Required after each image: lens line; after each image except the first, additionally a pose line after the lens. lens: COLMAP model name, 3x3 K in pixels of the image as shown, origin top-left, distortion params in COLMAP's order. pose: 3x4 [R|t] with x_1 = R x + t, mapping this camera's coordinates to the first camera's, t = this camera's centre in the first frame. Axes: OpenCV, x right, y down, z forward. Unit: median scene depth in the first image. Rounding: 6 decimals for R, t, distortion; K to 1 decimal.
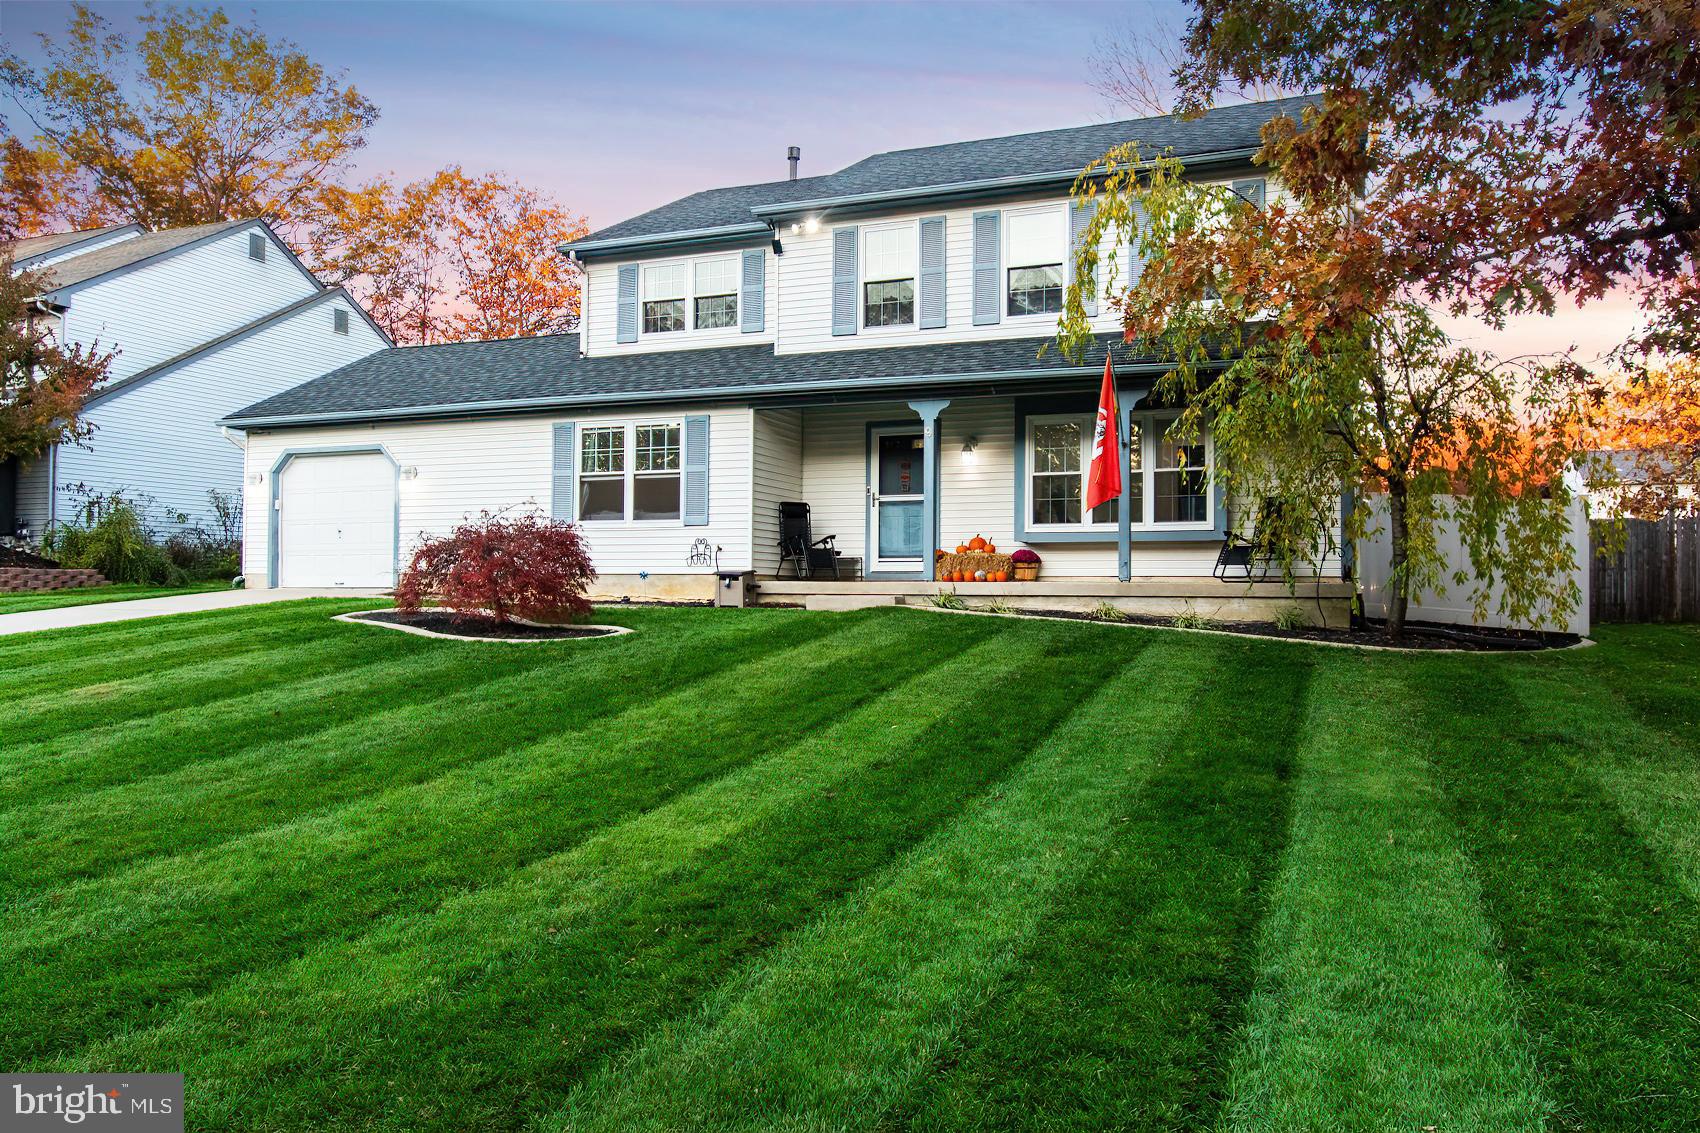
lens RADIAL K [[1176.8, 0, 889.4], [0, 1176.8, 499.9], [0, 0, 1]] dist [0.014090, -0.000592]
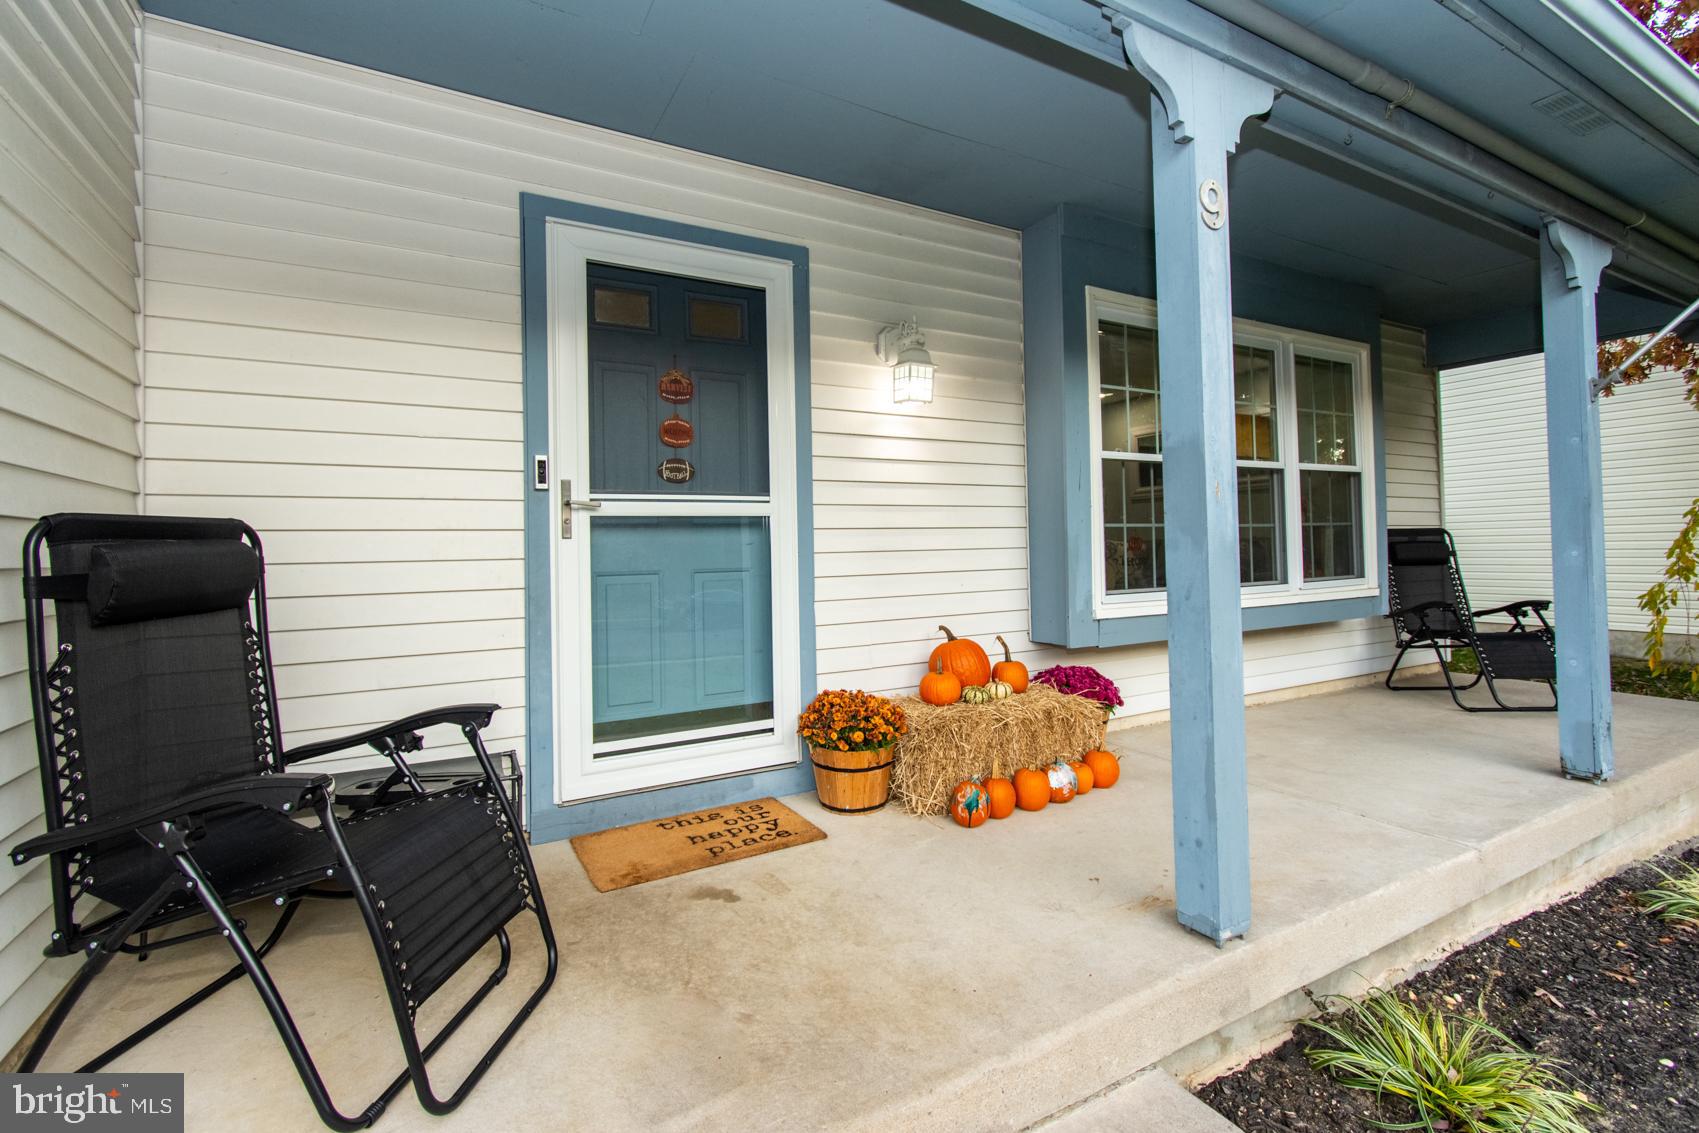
lens RADIAL K [[772.1, 0, 847.8], [0, 772.1, 540.3], [0, 0, 1]] dist [0.005331, 0.001114]
pose [[0.646905, 0.008169, 0.762527, -0.098598], [-0.017639, 0.999835, 0.004252, 0.004657], [-0.762367, -0.016201, 0.646943, 0.861857]]
